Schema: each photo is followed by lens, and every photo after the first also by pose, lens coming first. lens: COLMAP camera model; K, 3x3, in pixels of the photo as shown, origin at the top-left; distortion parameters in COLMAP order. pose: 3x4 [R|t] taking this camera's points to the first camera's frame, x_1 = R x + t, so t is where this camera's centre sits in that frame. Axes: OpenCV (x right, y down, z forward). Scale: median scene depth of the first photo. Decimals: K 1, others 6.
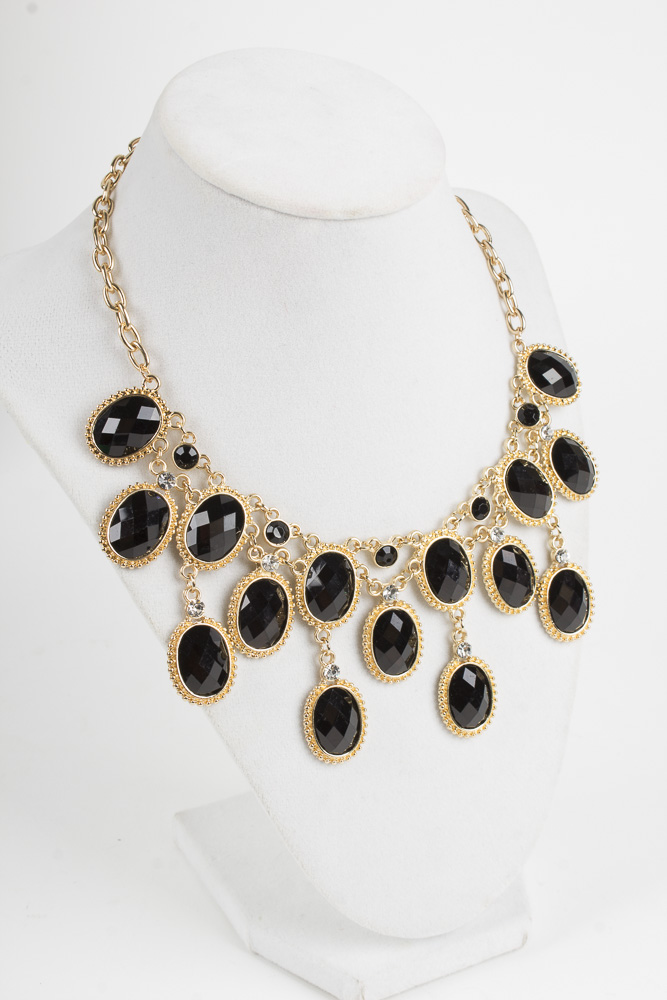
lens RADIAL K [[1604.0, 0, 334.0], [0, 1604.0, 502.5], [0, 0, 1]] dist [0.006130, 0.000000]
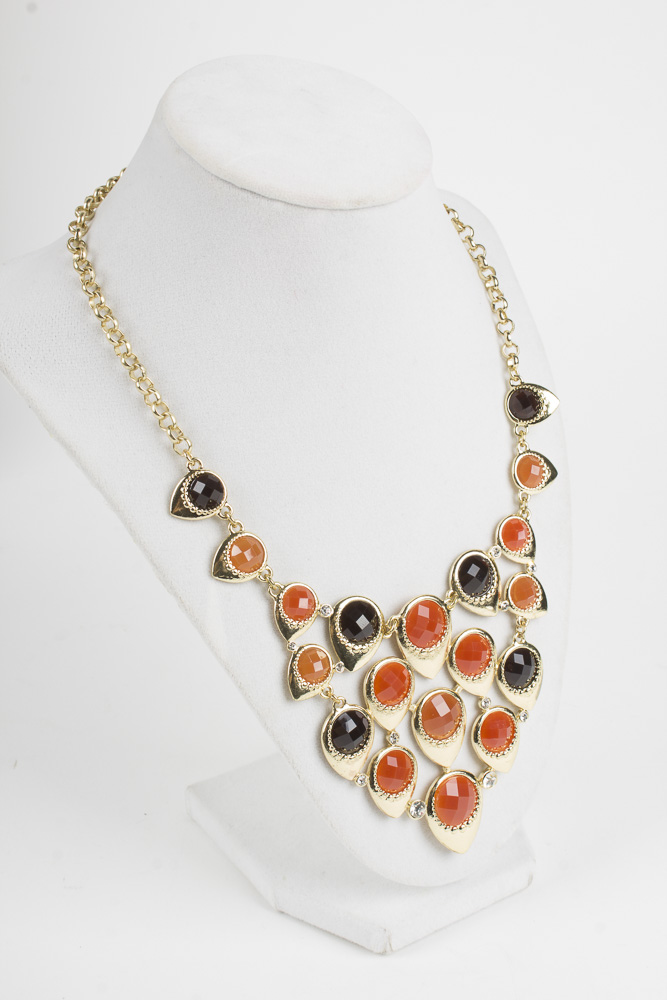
lens RADIAL K [[1440.0, 0, 338.2], [0, 1440.0, 500.0], [0, 0, 1]] dist [-0.024749, 0.000000]
pose [[0.994605, -0.050323, 0.090710, -0.091940], [0.050852, 0.998700, -0.003533, 0.016775], [-0.090415, 0.008127, 0.995871, 0.057469]]
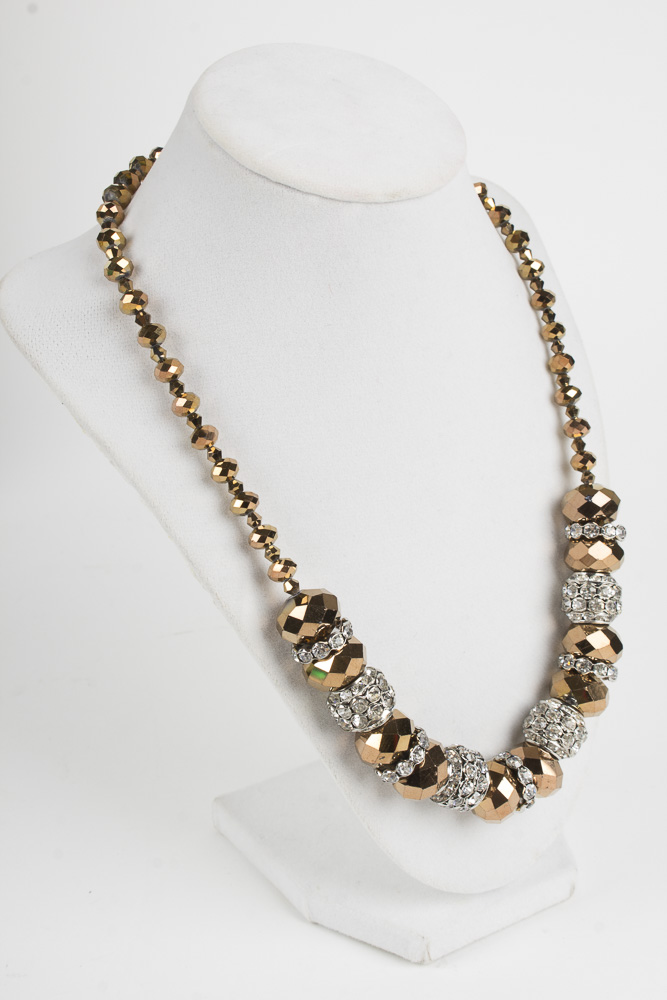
lens RADIAL K [[1704.3, 0, 334.4], [0, 1704.3, 502.4], [0, 0, 1]] dist [0.005824, 0.000000]
pose [[0.994791, -0.055421, 0.085552, -0.126320], [0.056944, 0.998258, -0.015459, 0.033492], [-0.084546, 0.020251, 0.996214, -0.099522]]
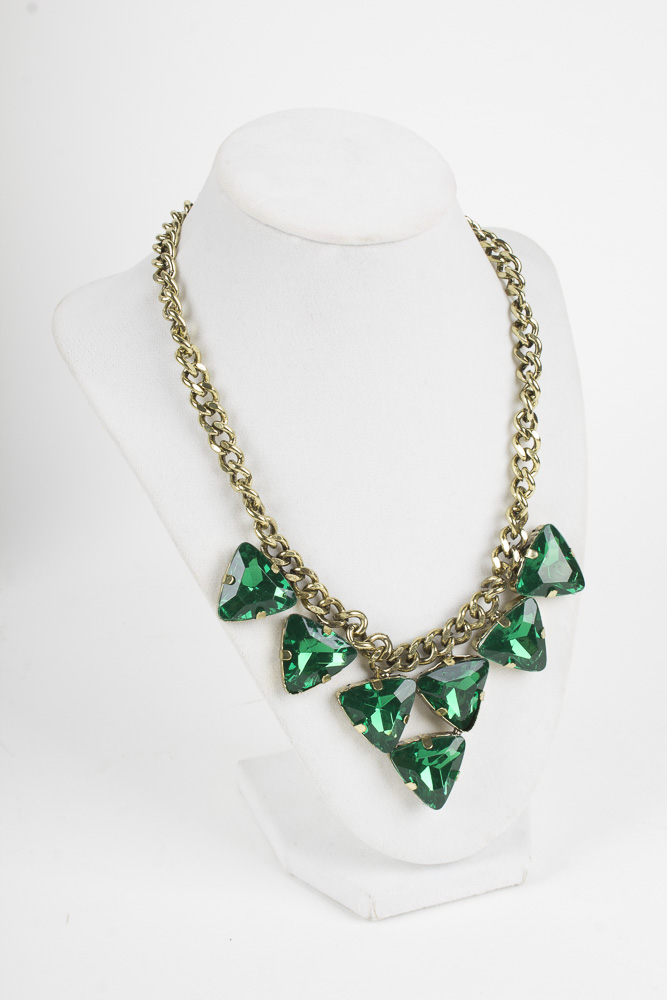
lens RADIAL K [[1604.0, 0, 330.3], [0, 1604.0, 499.8], [0, 0, 1]] dist [0.006130, 0.000000]
pose [[0.989892, 0.019538, -0.140469, 0.151236], [-0.026730, 0.998417, -0.049495, 0.072308], [0.139280, 0.052750, 0.988847, -0.179579]]
